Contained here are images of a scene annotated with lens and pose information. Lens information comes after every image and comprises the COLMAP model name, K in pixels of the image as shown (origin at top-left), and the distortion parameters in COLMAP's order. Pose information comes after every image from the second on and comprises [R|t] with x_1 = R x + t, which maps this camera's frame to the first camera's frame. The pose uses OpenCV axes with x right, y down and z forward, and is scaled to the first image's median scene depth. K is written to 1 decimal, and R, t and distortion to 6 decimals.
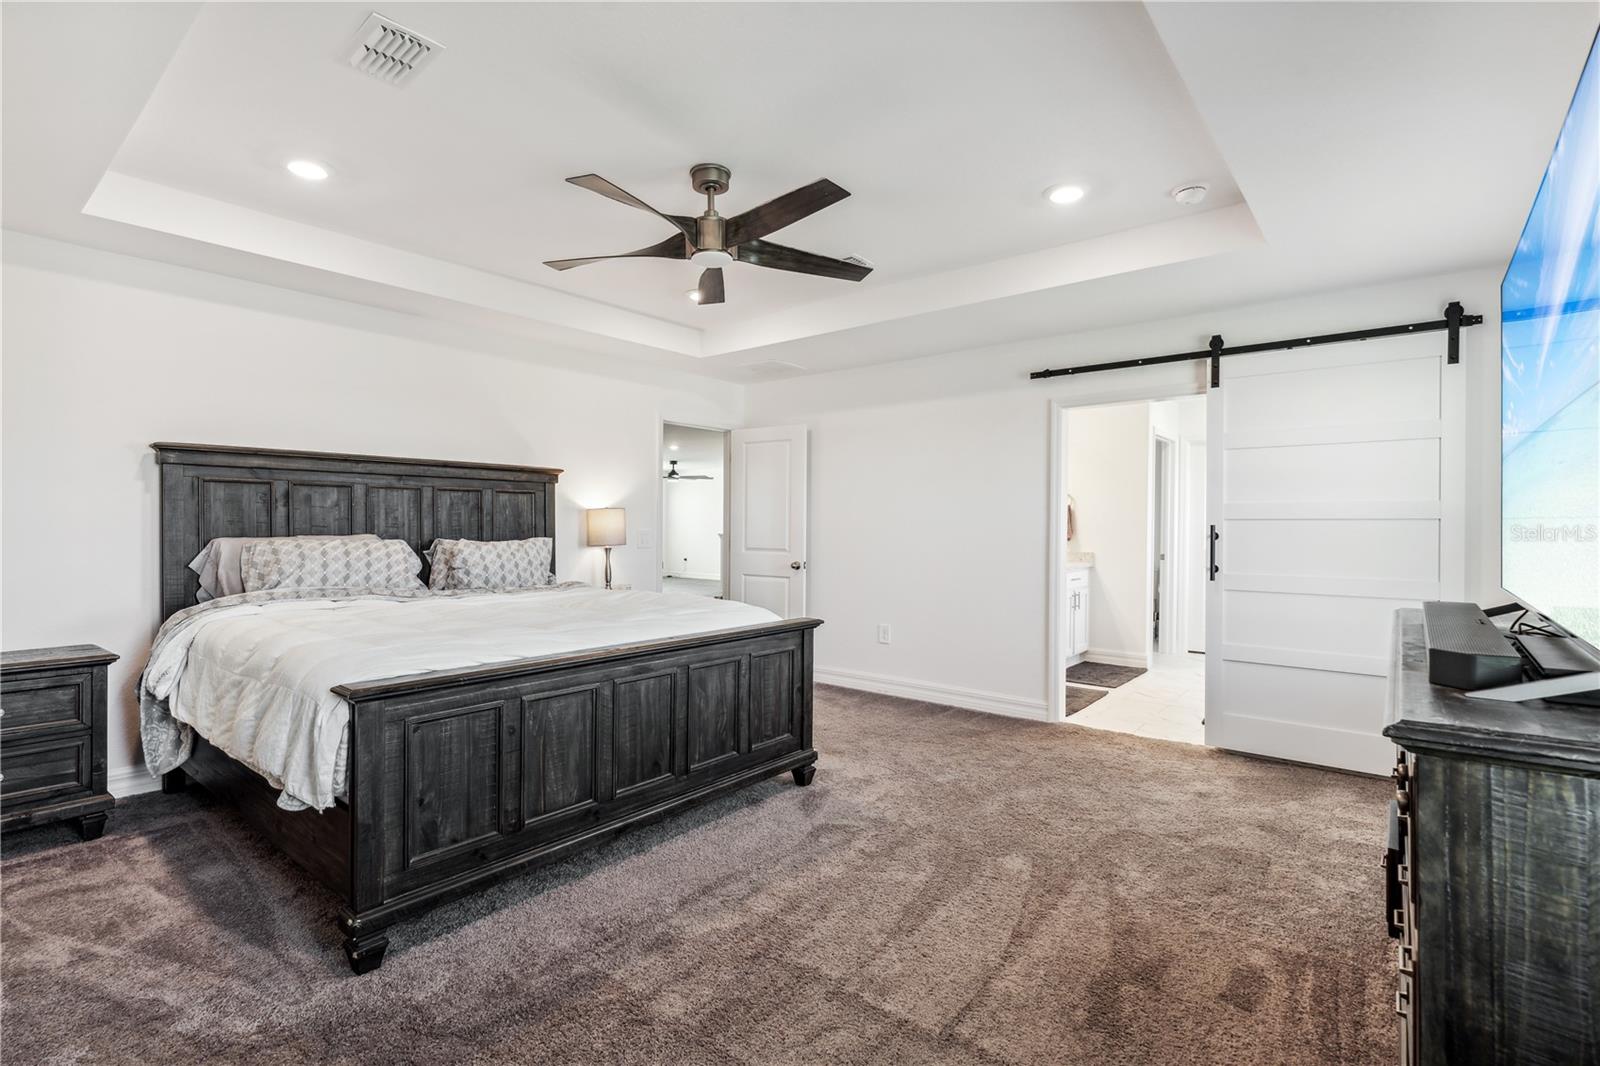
lens RADIAL K [[734.1, 0, 800.0], [0, 734.1, 533.0], [0, 0, 1]] dist [0.000195, 0.000094]
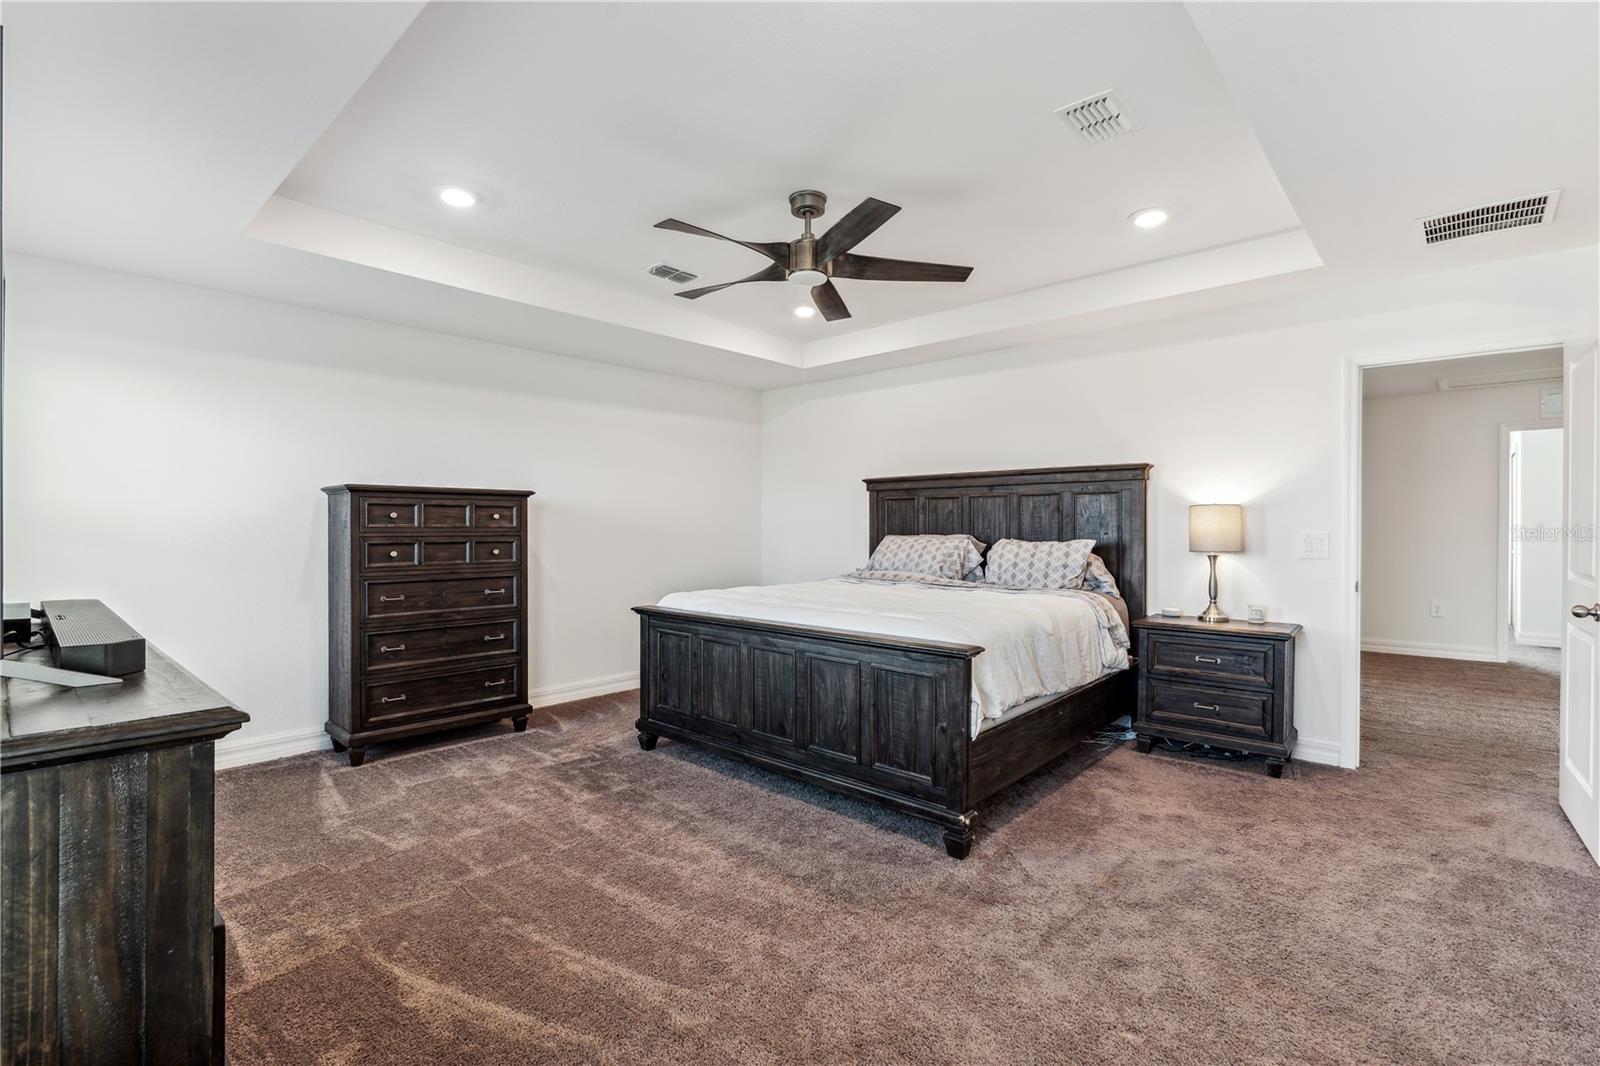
lens RADIAL K [[731.8, 0, 800.0], [0, 731.8, 533.0], [0, 0, 1]] dist [-0.067929, 0.000053]
pose [[-0.054885, 0.003870, -0.998485, 0.850444], [-0.011404, 0.999925, 0.004503, -0.002870], [0.998428, 0.011633, -0.054836, 0.949710]]
